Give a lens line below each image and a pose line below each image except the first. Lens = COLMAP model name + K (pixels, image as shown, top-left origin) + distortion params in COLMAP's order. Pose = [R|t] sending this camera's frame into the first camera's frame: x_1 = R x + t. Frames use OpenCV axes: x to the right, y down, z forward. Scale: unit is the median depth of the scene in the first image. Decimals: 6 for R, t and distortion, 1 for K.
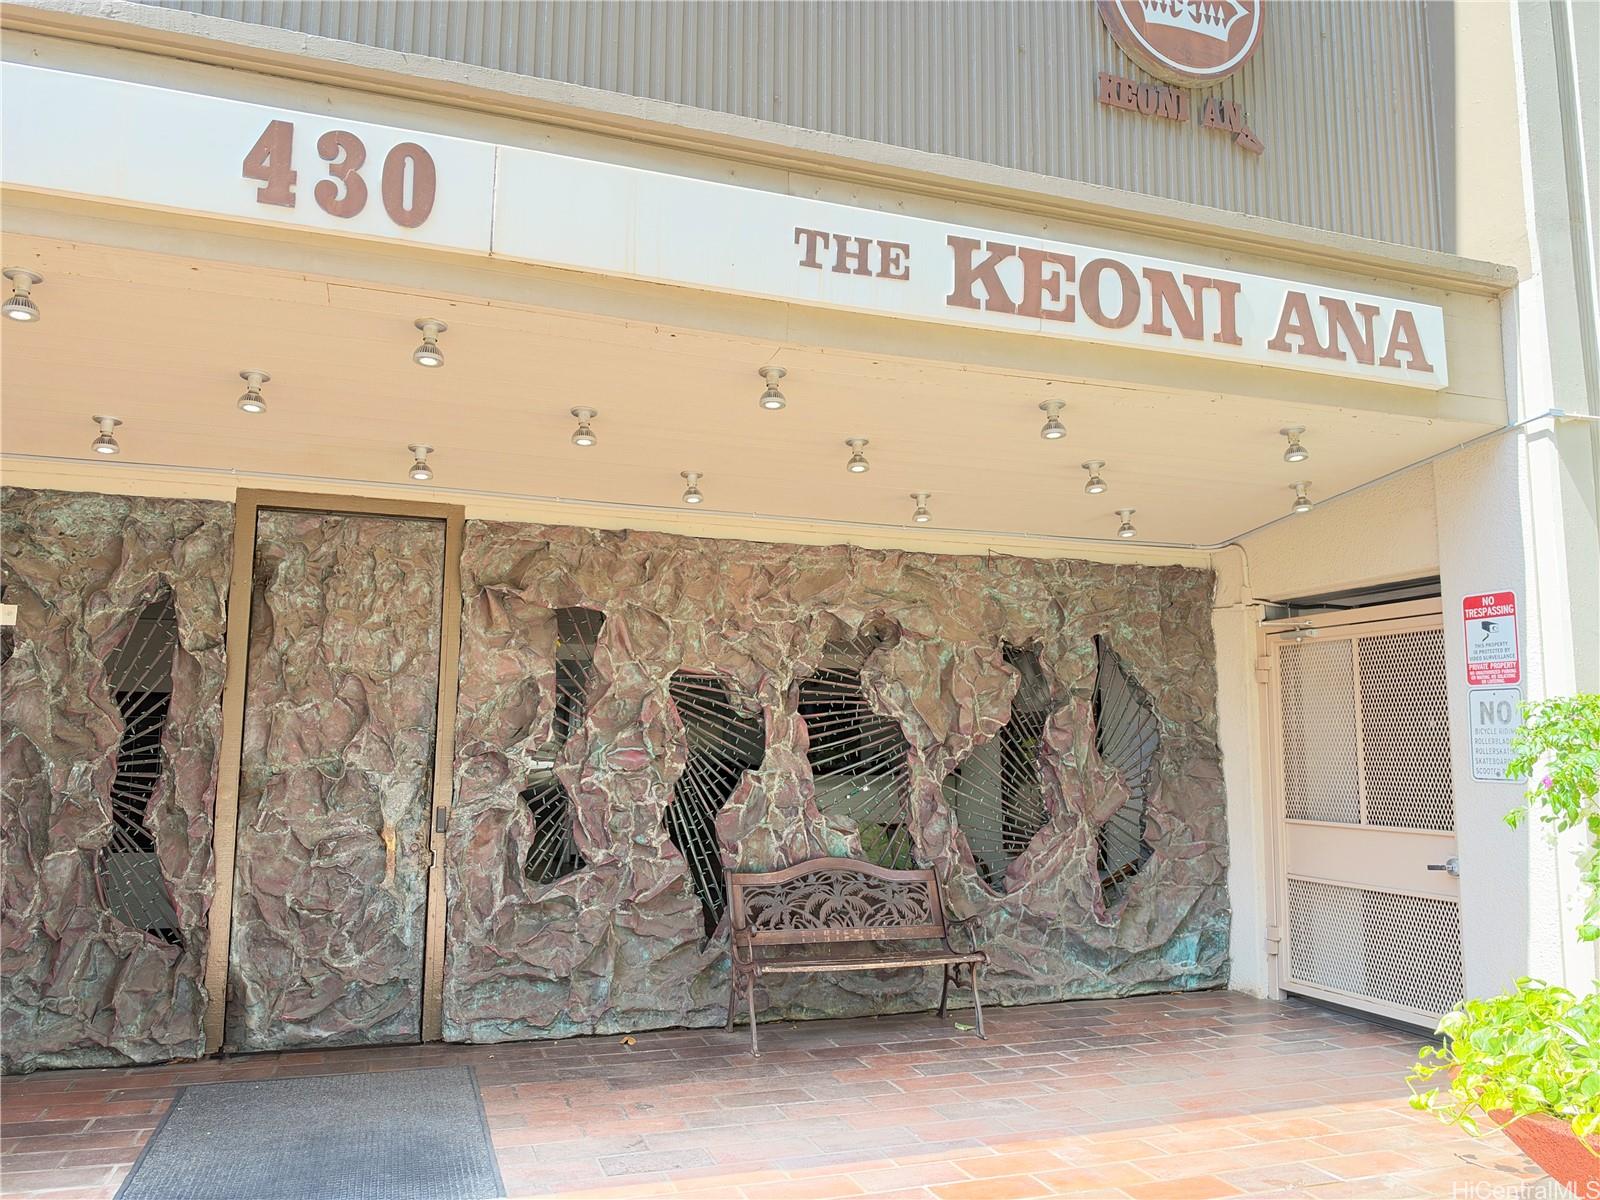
lens RADIAL K [[1156.1, 0, 780.2], [0, 1156.1, 589.1], [0, 0, 1]] dist [0.013209, -0.038048]
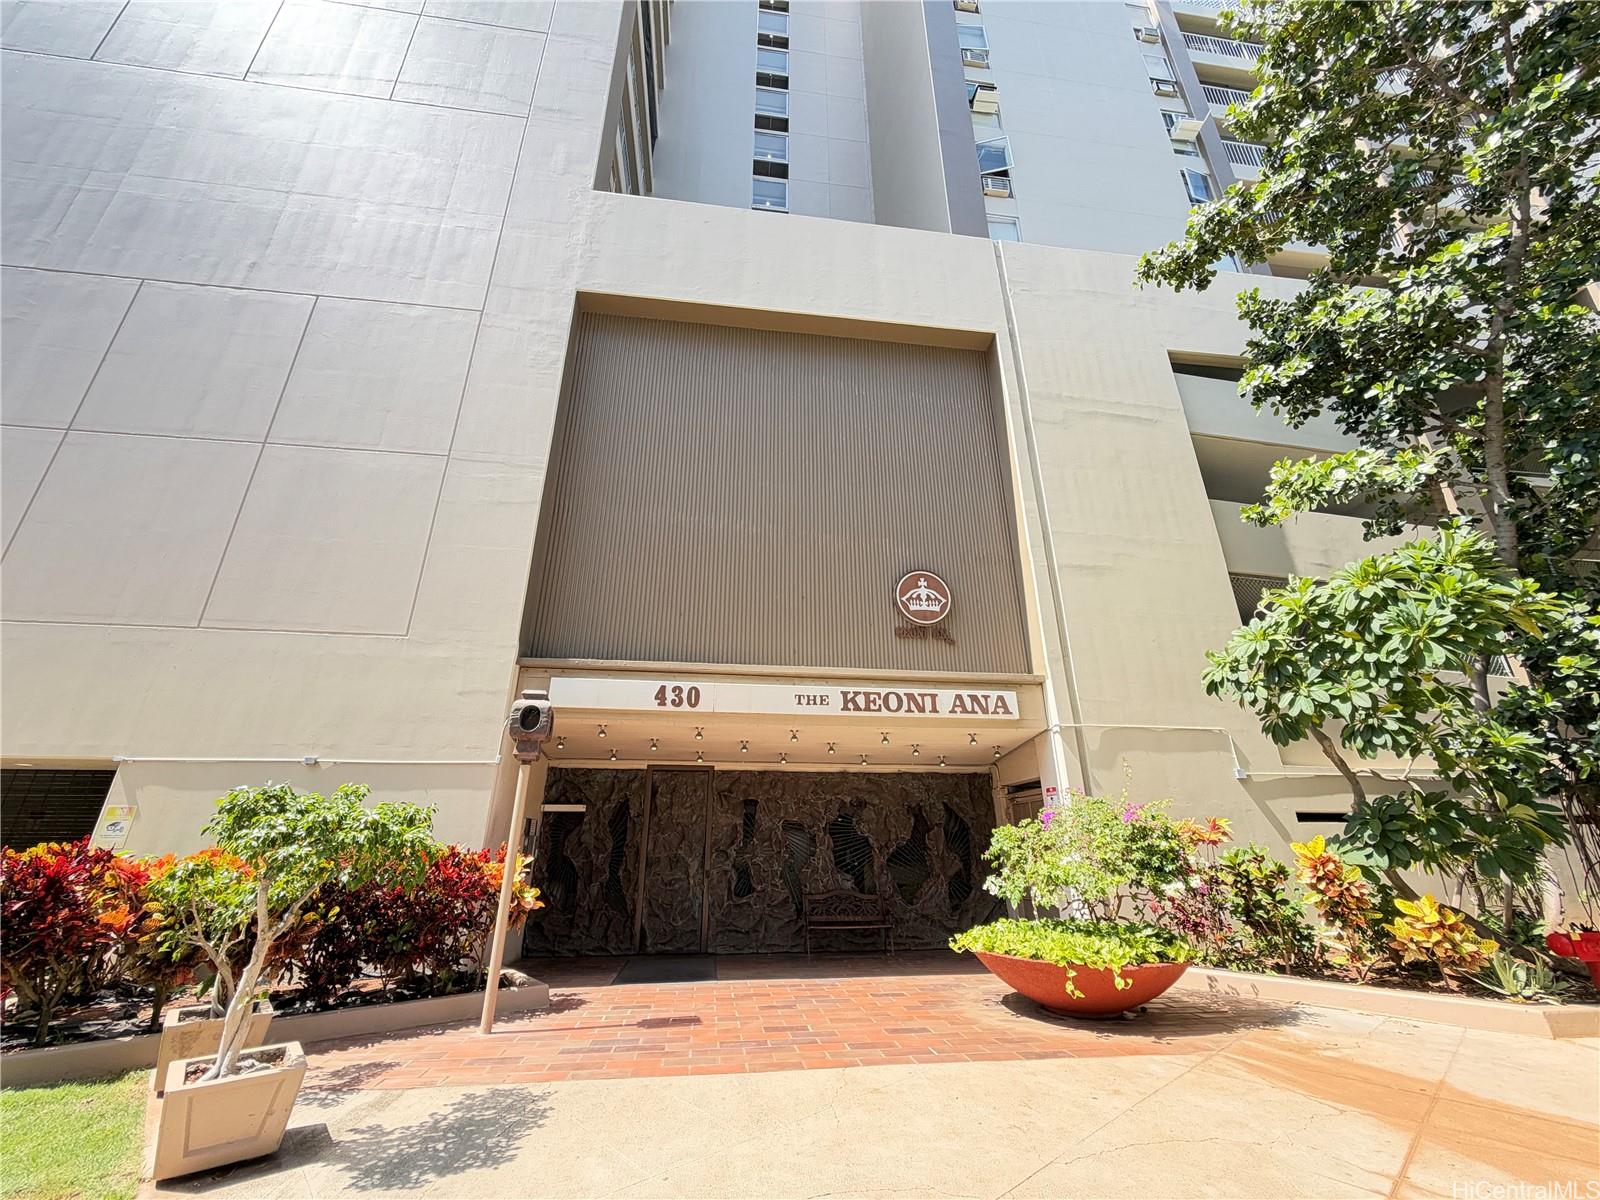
lens RADIAL K [[643.2, 0, 792.1], [0, 643.2, 593.8], [0, 0, 1]] dist [0.009703, -0.000128]
pose [[0.980581, -0.083024, -0.177672, 0.306926], [0.036595, 0.967519, -0.250137, -0.086906], [0.192669, 0.238778, 0.951769, -0.796022]]
